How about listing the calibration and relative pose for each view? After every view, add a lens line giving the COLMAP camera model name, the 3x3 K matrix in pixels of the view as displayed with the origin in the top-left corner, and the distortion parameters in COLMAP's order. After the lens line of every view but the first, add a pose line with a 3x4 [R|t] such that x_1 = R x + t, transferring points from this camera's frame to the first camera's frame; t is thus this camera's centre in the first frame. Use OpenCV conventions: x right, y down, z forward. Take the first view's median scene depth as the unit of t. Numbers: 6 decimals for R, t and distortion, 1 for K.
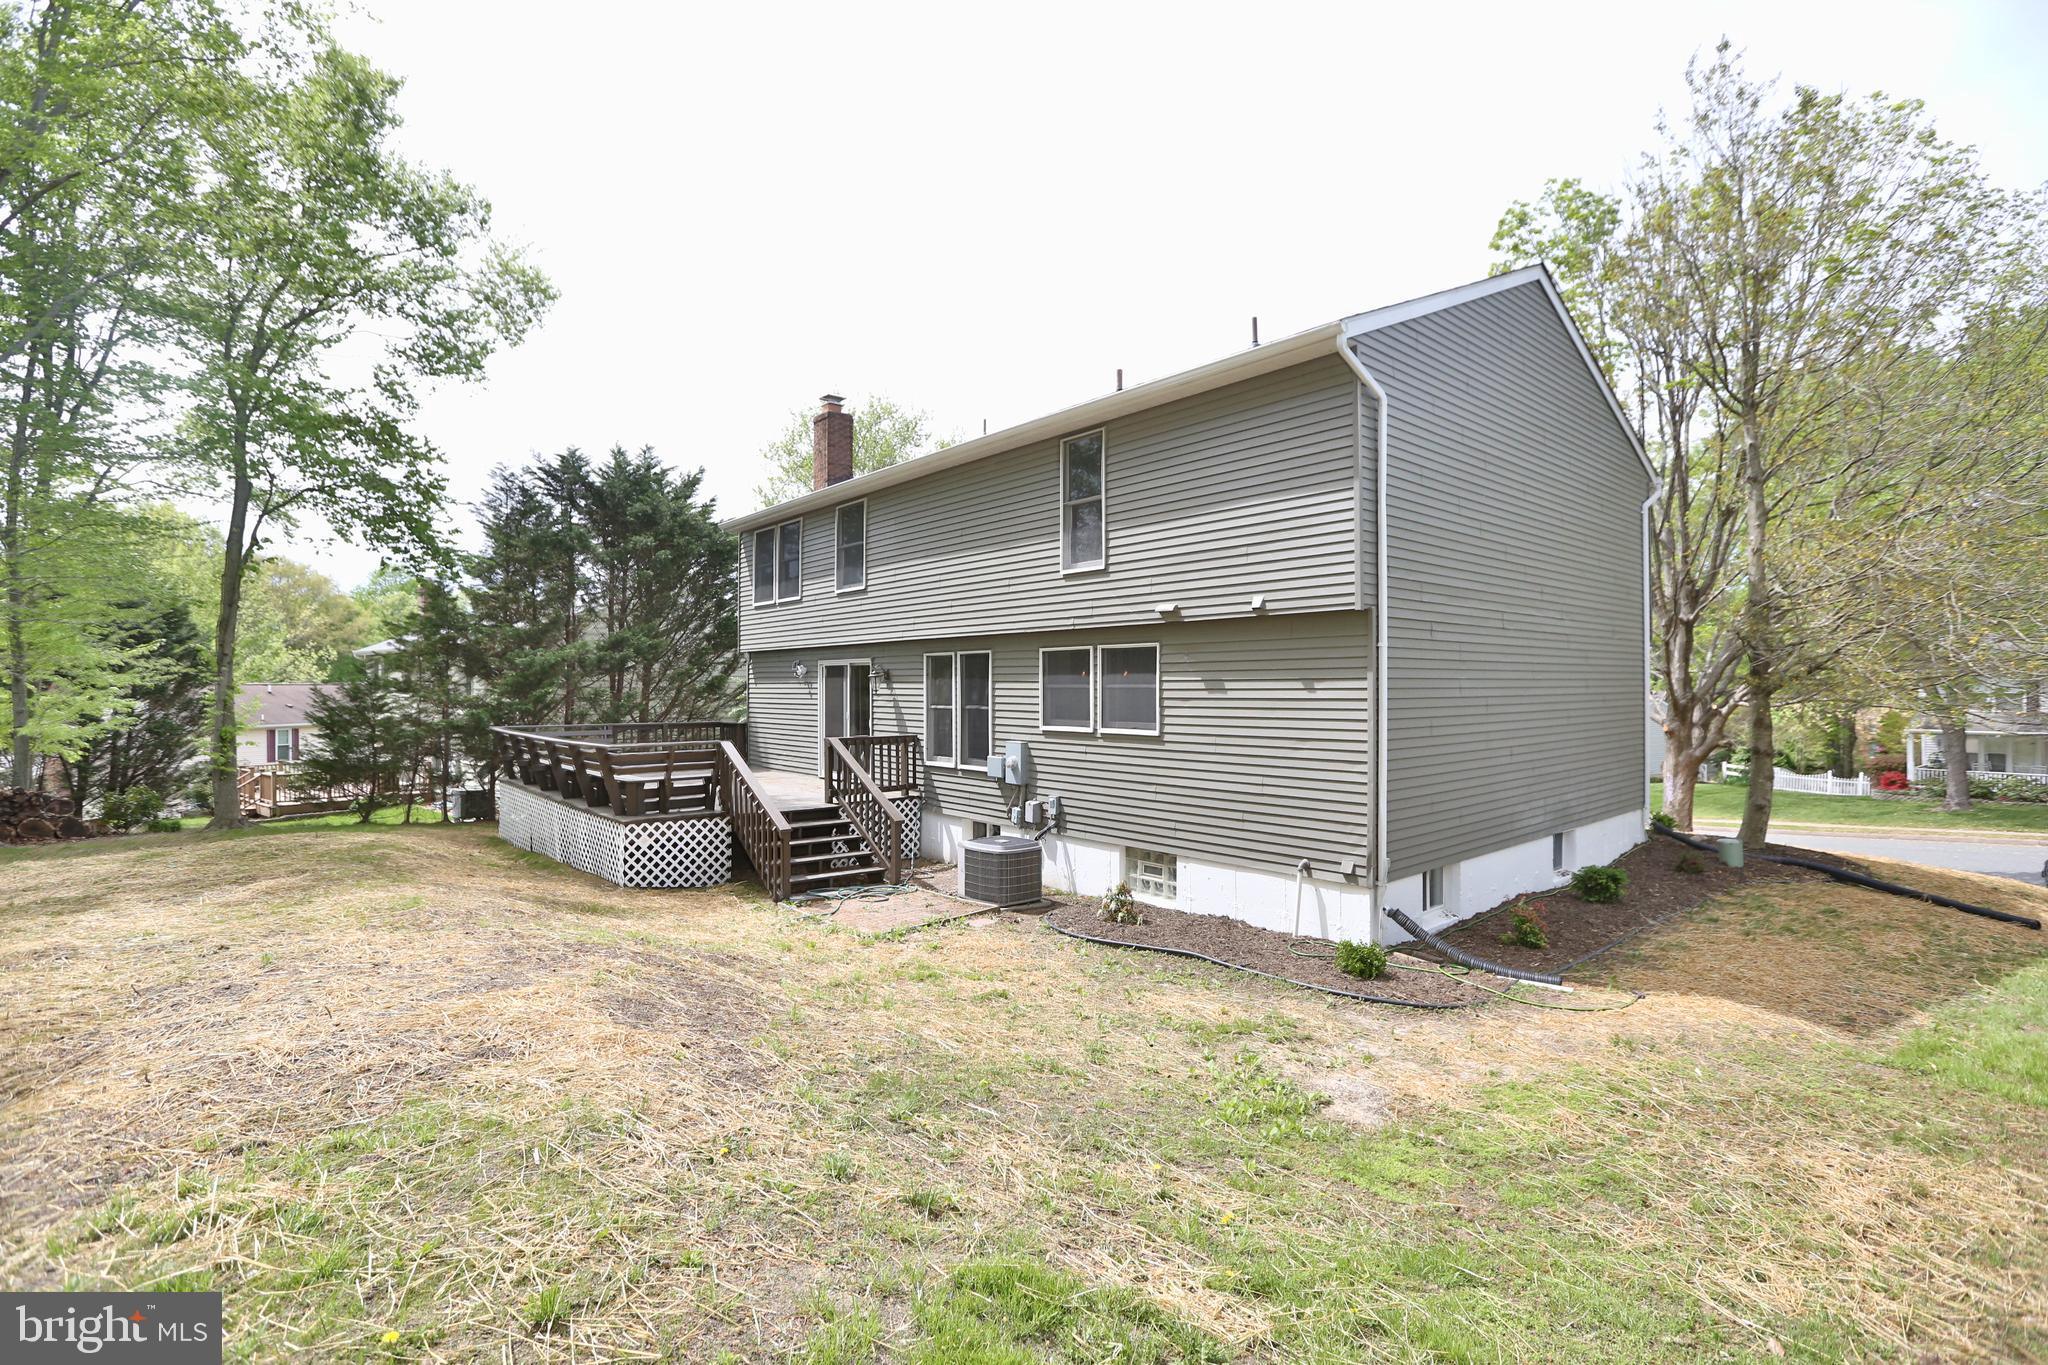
lens RADIAL K [[919.5, 0, 1017.9], [0, 919.5, 681.9], [0, 0, 1]] dist [-0.002274, -0.000036]
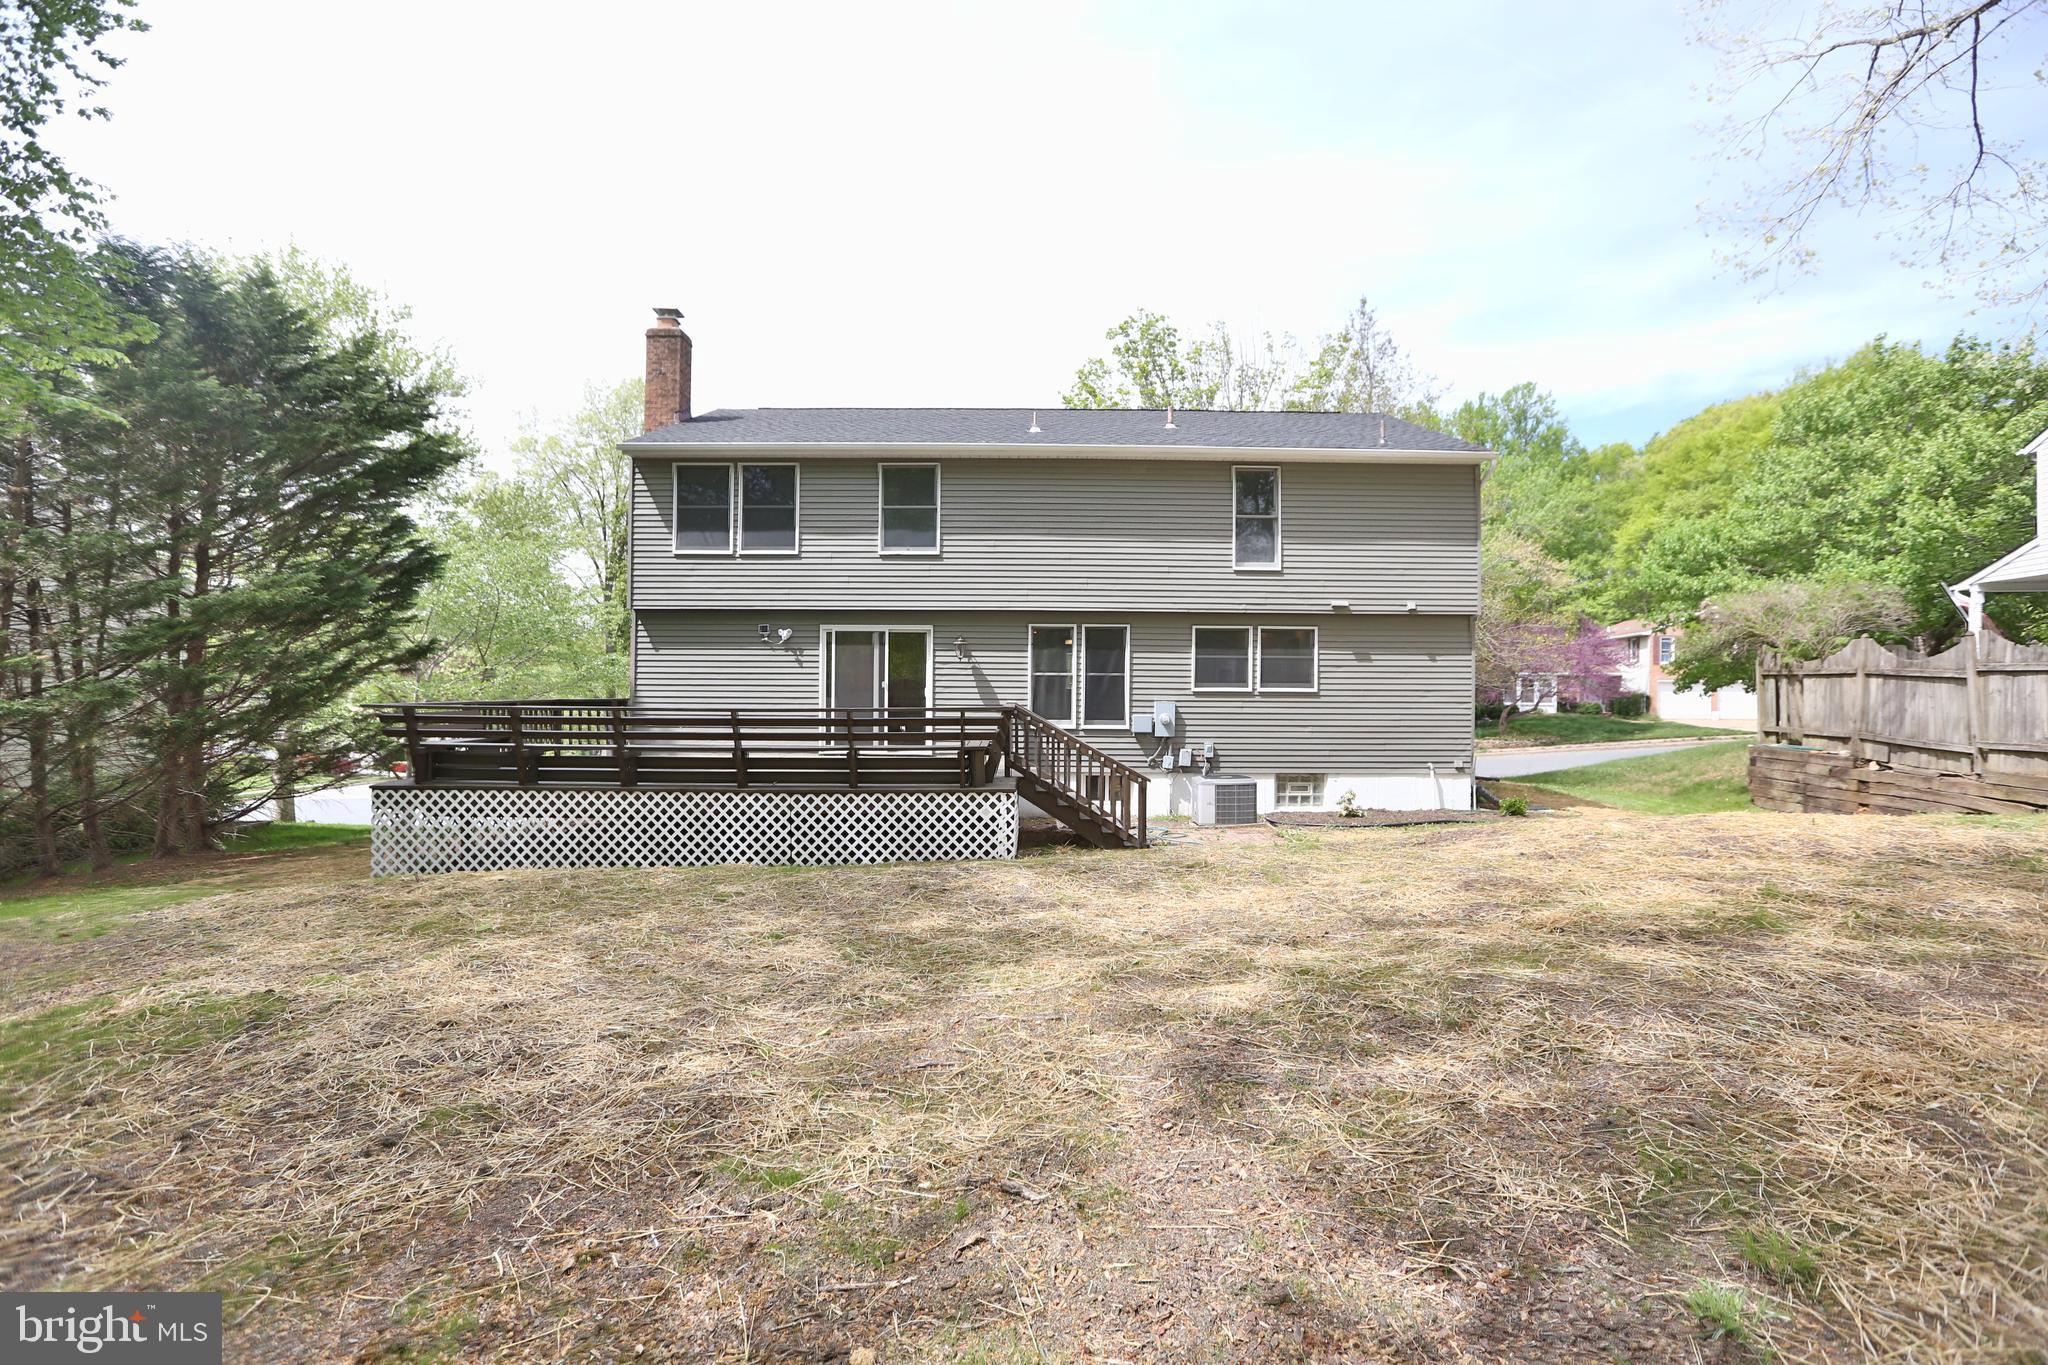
lens RADIAL K [[919.5, 0, 1016.5], [0, 919.5, 686.2], [0, 0, 1]] dist [-0.002274, -0.000036]
pose [[0.644649, 0.005410, 0.764460, -1.093644], [-0.011822, 0.999926, 0.002894, 0.044433], [-0.764387, -0.010903, 0.644665, 0.381157]]
